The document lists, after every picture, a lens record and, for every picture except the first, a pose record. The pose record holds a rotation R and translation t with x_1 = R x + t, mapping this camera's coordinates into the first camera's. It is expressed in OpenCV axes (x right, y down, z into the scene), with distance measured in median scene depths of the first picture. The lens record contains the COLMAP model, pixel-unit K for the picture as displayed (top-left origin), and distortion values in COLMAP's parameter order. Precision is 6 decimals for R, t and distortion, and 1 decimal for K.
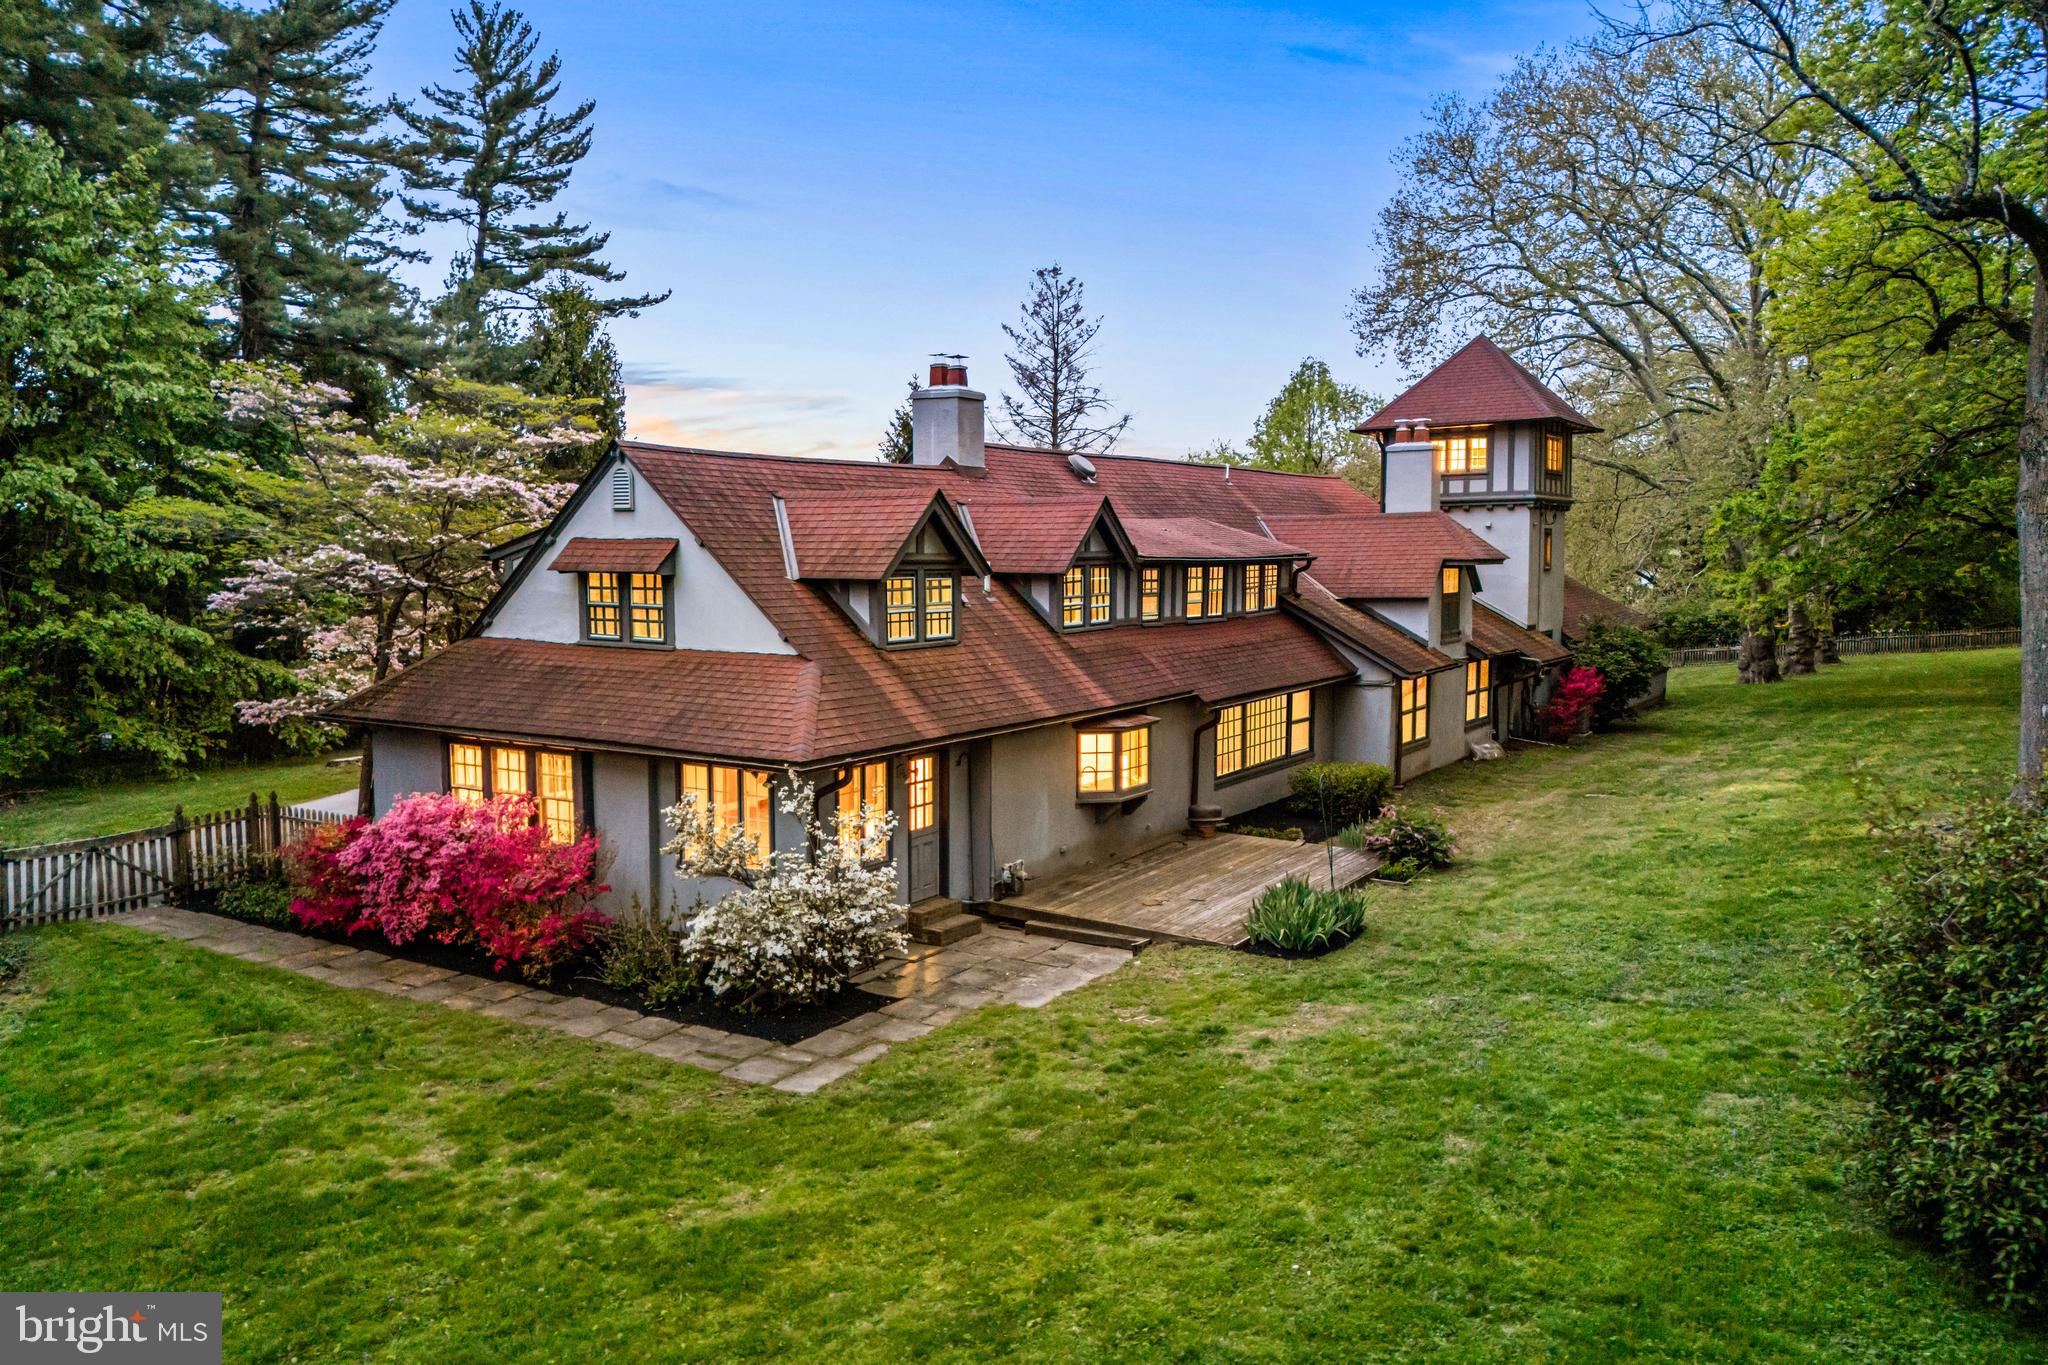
lens RADIAL K [[1505.2, 0, 1024.3], [0, 1505.2, 679.3], [0, 0, 1]] dist [0.065874, -0.055762]
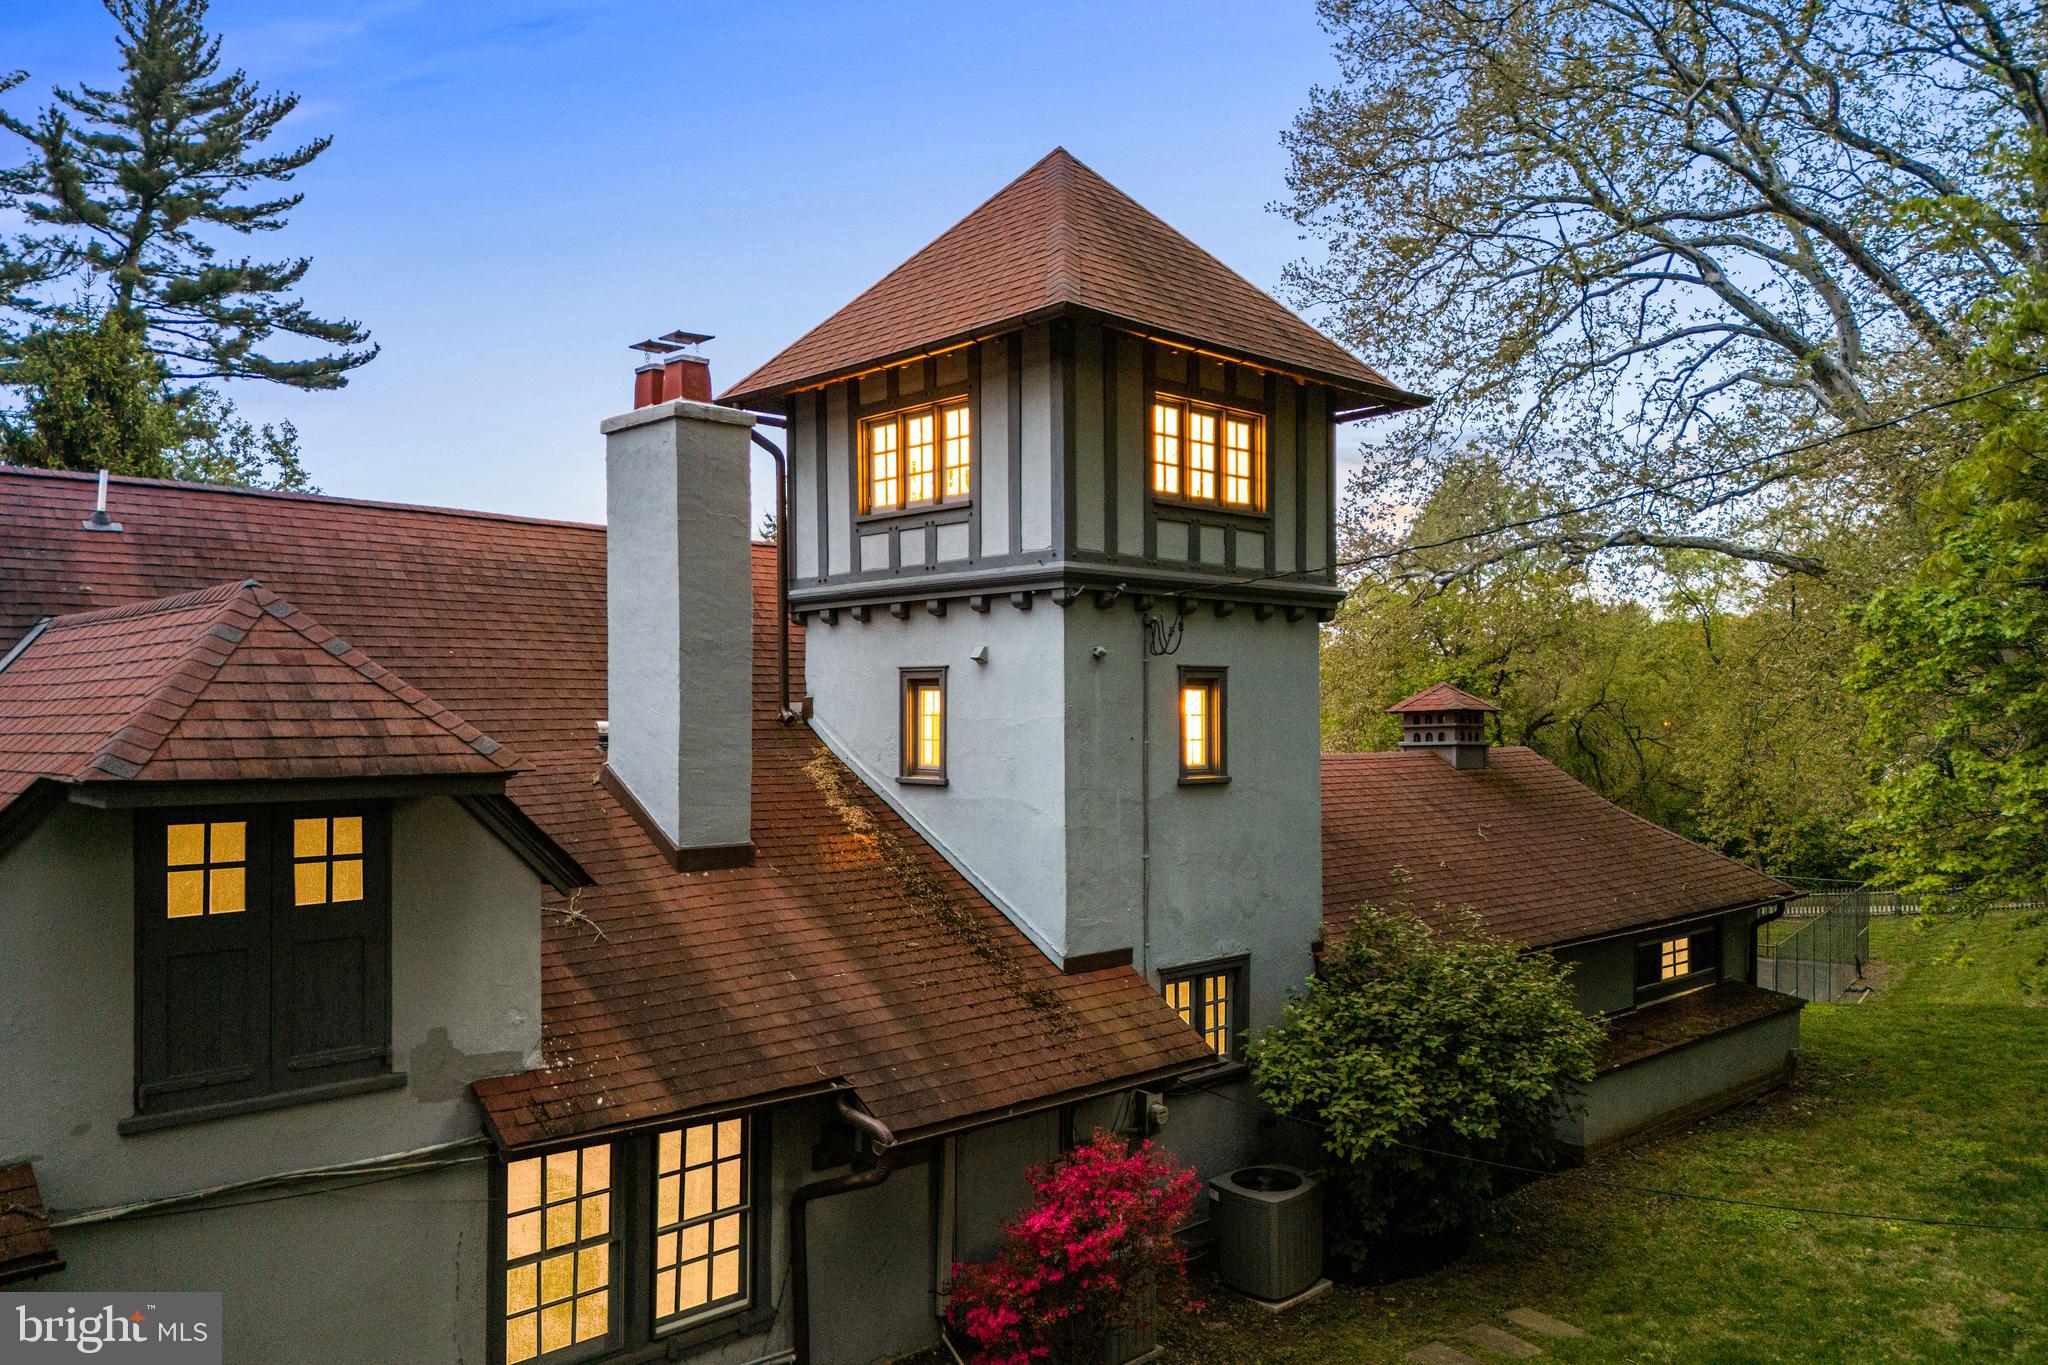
lens RADIAL K [[1505.2, 0, 1026.7], [0, 1505.2, 711.3], [0, 0, 1]] dist [0.065874, -0.055762]
pose [[0.973881, 0.008302, -0.226908, 0.747741], [-0.026057, 0.996815, -0.075368, -0.120764], [0.225560, 0.079313, 0.970996, 1.272739]]
